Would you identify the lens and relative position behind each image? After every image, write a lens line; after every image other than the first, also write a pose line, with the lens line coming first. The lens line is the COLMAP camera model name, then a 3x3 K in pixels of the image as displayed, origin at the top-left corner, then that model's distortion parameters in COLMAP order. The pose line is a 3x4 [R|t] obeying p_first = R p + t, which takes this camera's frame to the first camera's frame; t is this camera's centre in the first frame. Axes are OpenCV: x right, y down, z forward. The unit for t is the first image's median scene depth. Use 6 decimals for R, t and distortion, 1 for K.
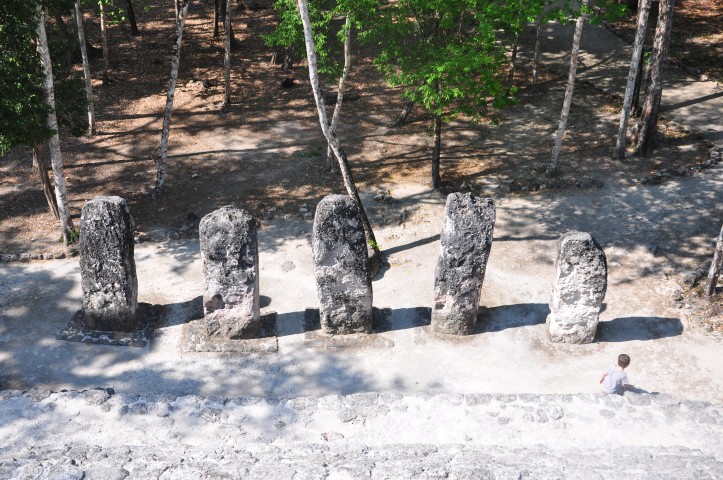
lens RADIAL K [[766.4, 0, 360.8], [0, 766.4, 241.1], [0, 0, 1]] dist [0.077259, 0.000000]
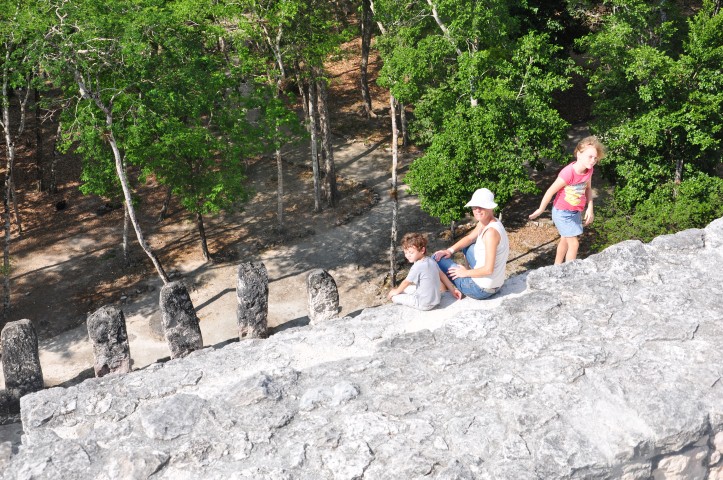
lens RADIAL K [[1092.8, 0, 361.6], [0, 1092.8, 238.9], [0, 0, 1]] dist [0.181104, 0.000000]
pose [[0.909468, -0.224057, 0.350238, -0.437293], [0.228250, 0.973145, 0.029846, -0.122187], [-0.347519, 0.052798, 0.936185, -1.239920]]
